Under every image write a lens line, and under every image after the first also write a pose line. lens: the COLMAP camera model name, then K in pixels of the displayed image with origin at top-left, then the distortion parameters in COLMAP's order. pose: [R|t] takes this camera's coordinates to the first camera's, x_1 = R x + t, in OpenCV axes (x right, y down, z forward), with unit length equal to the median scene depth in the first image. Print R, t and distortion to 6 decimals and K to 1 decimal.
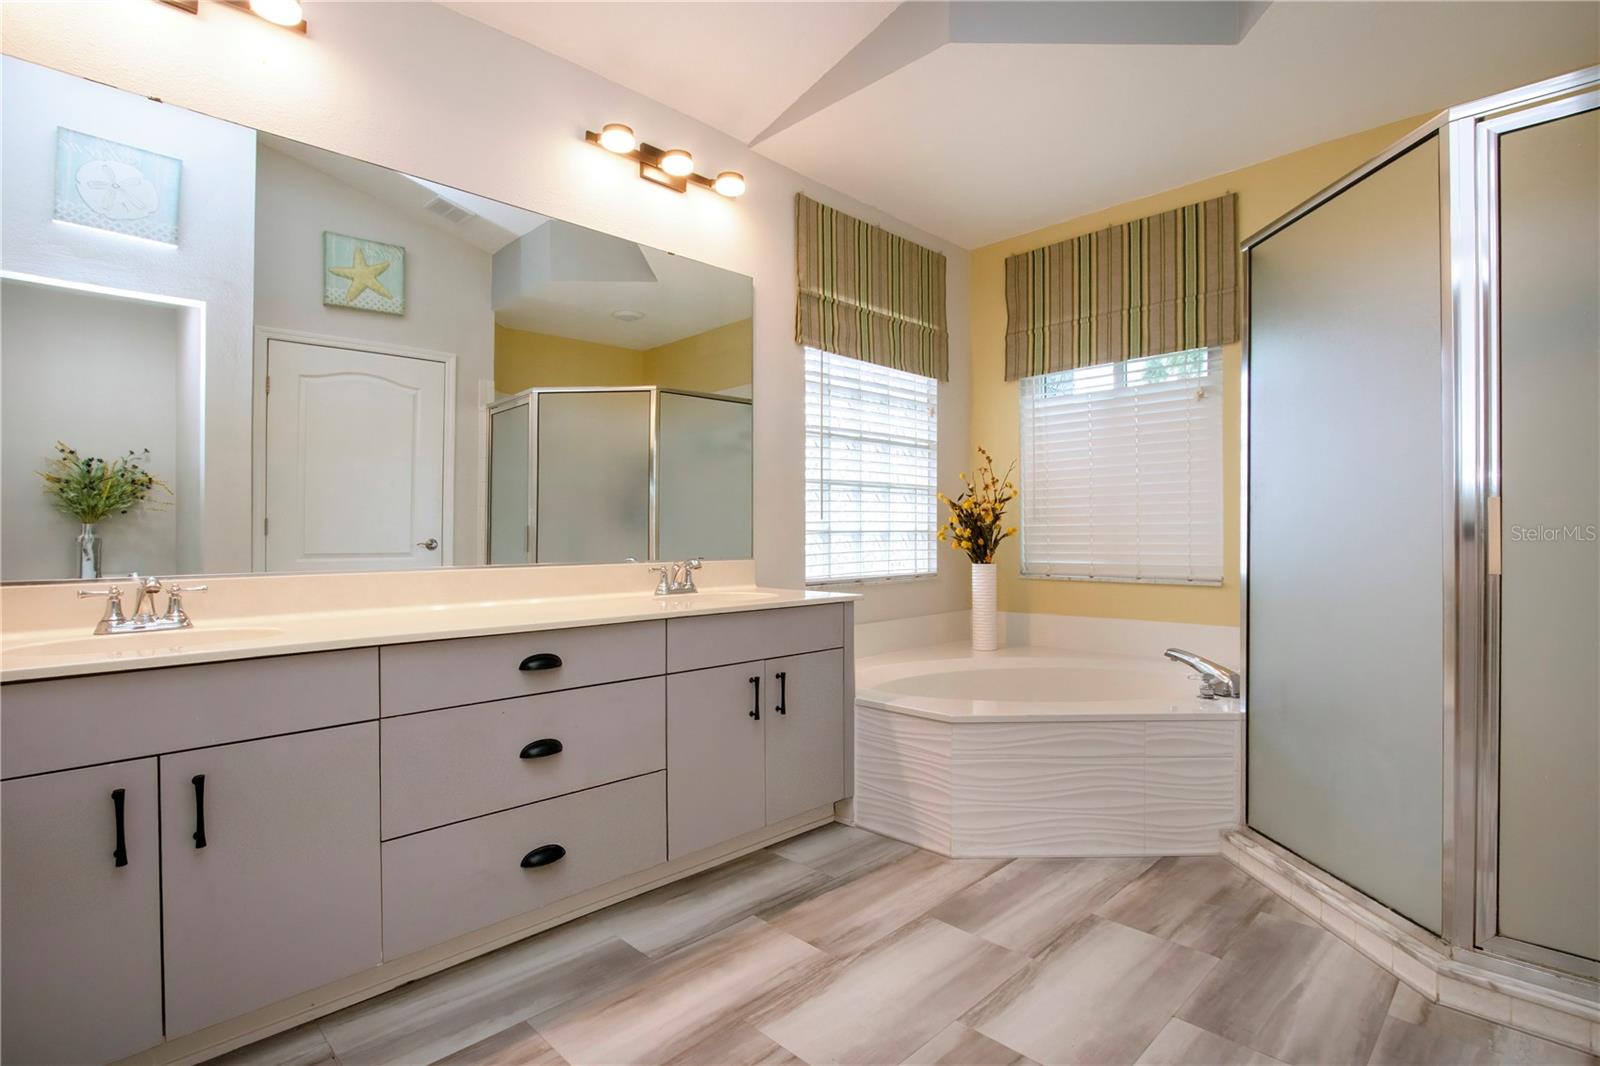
lens RADIAL K [[797.8, 0, 774.3], [0, 797.8, 550.8], [0, 0, 1]] dist [-0.022595, 0.000281]
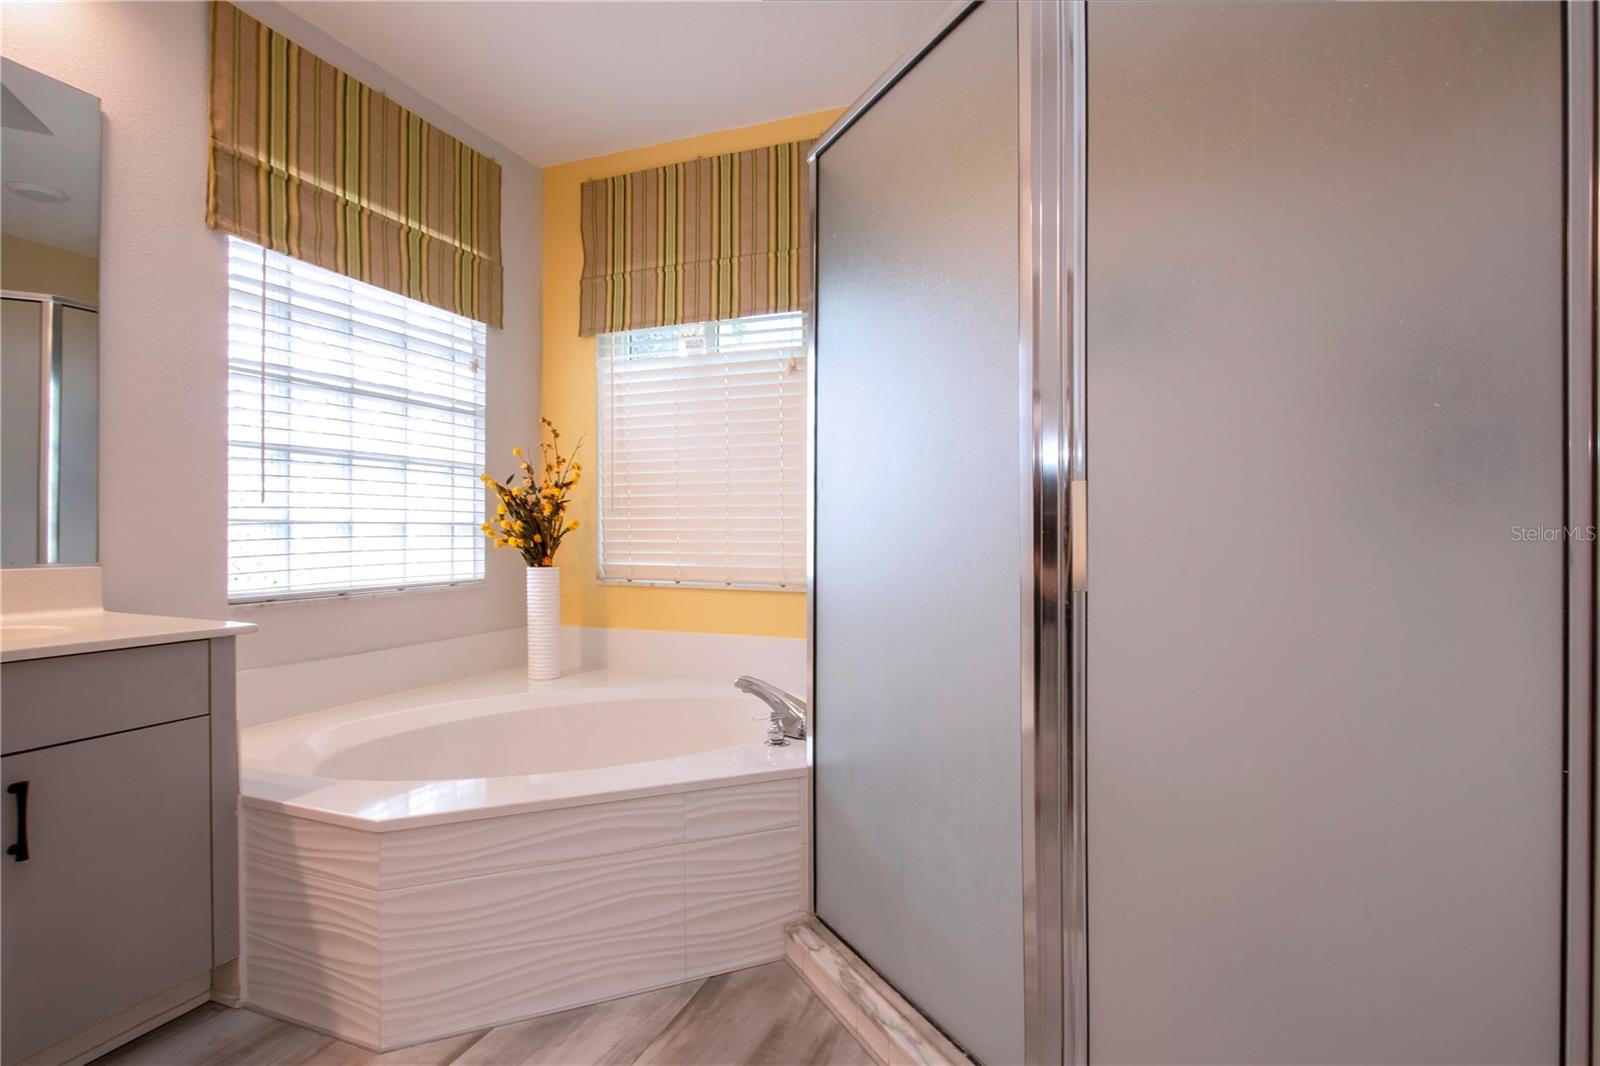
lens RADIAL K [[798.4, 0, 795.7], [0, 798.4, 530.6], [0, 0, 1]] dist [-0.016736, 0.000532]
pose [[0.912106, 0.011815, 0.409784, 0.179744], [-0.004625, 0.999818, -0.018531, -0.006077], [-0.409929, 0.015007, 0.911994, 0.206433]]
